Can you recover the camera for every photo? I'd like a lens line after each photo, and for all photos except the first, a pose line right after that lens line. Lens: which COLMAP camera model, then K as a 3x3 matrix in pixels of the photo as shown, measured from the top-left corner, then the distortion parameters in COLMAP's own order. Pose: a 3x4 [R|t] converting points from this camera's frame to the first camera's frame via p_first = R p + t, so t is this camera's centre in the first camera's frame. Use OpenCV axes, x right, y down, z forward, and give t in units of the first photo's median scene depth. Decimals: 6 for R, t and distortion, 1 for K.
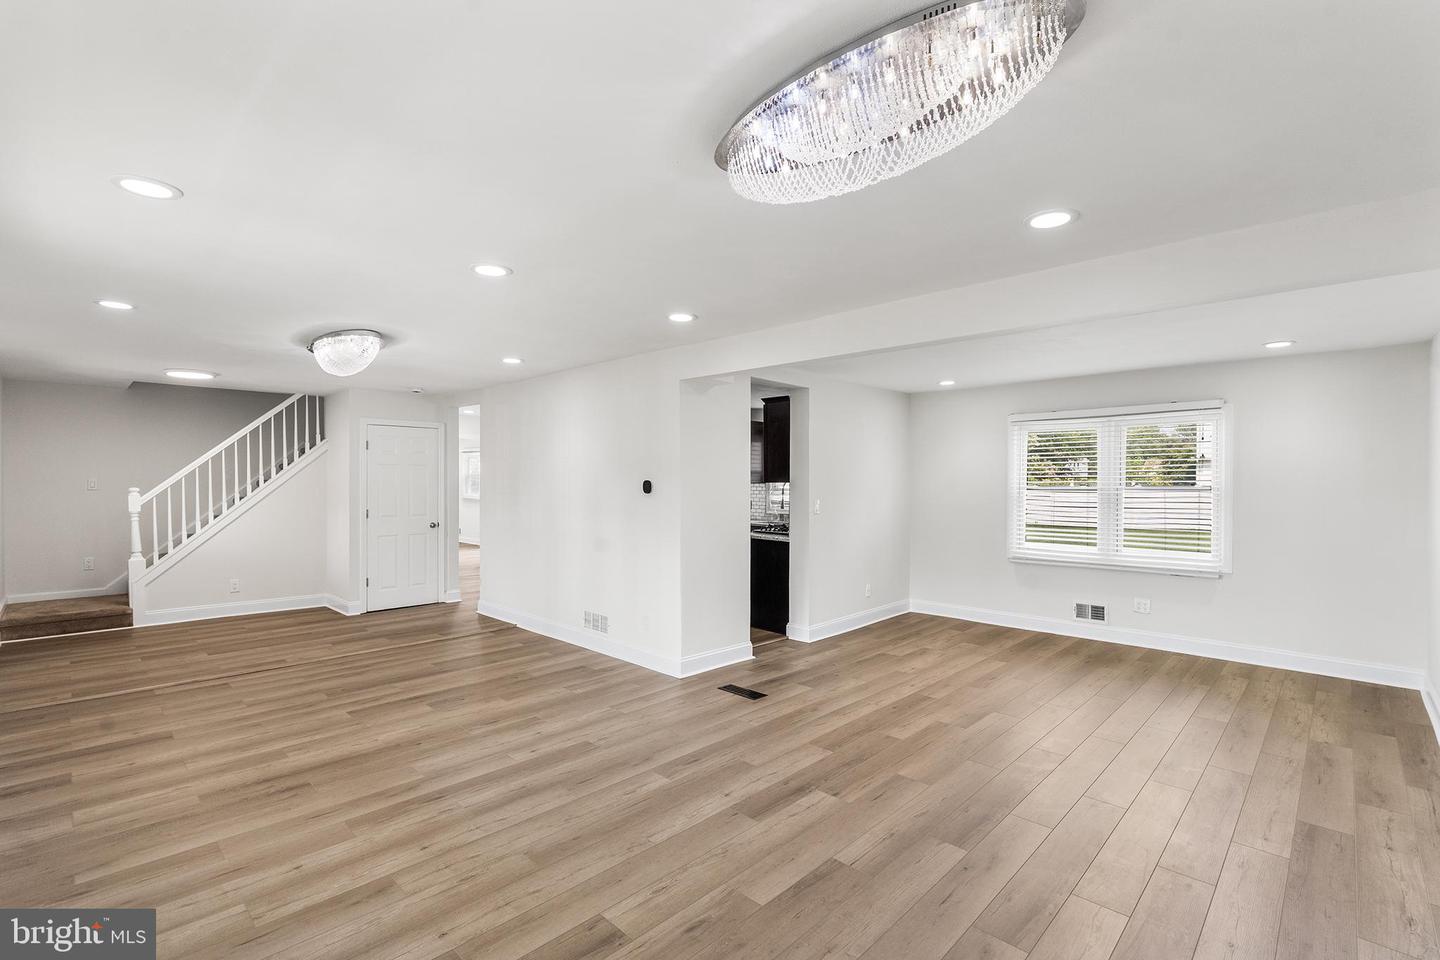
lens RADIAL K [[656.5, 0, 707.6], [0, 656.5, 489.8], [0, 0, 1]] dist [-0.010019, 0.001479]
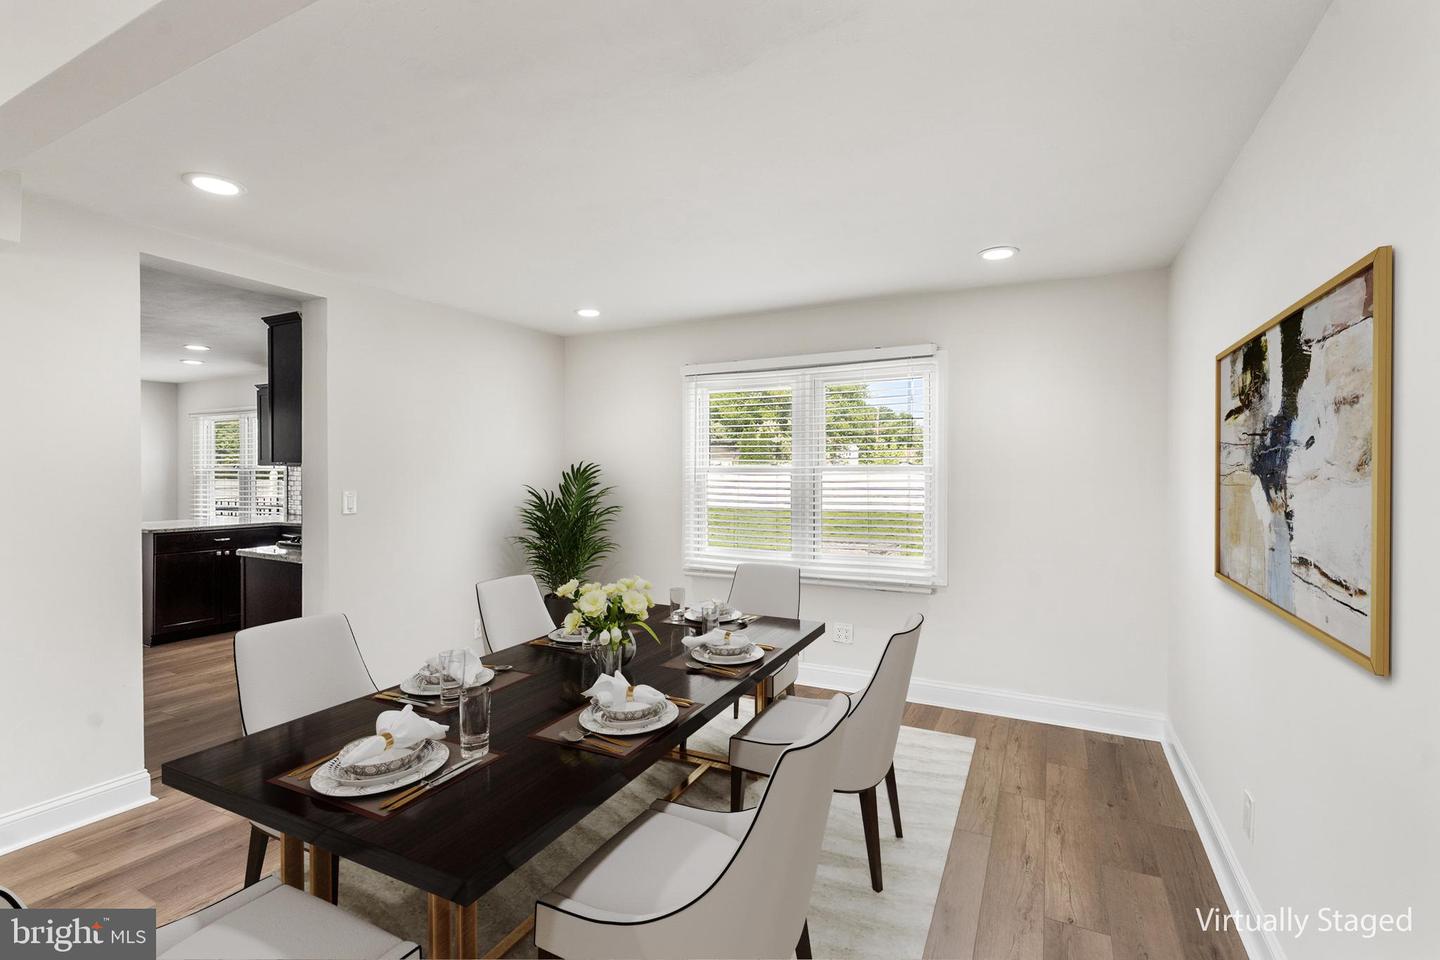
lens RADIAL K [[656.5, 0, 713.8], [0, 656.5, 479.6], [0, 0, 1]] dist [-0.010019, 0.001479]
pose [[0.954776, -0.007828, 0.297224, 0.341431], [0.006628, 0.999965, 0.005044, 0.005231], [-0.297253, -0.002846, 0.954794, 0.383695]]
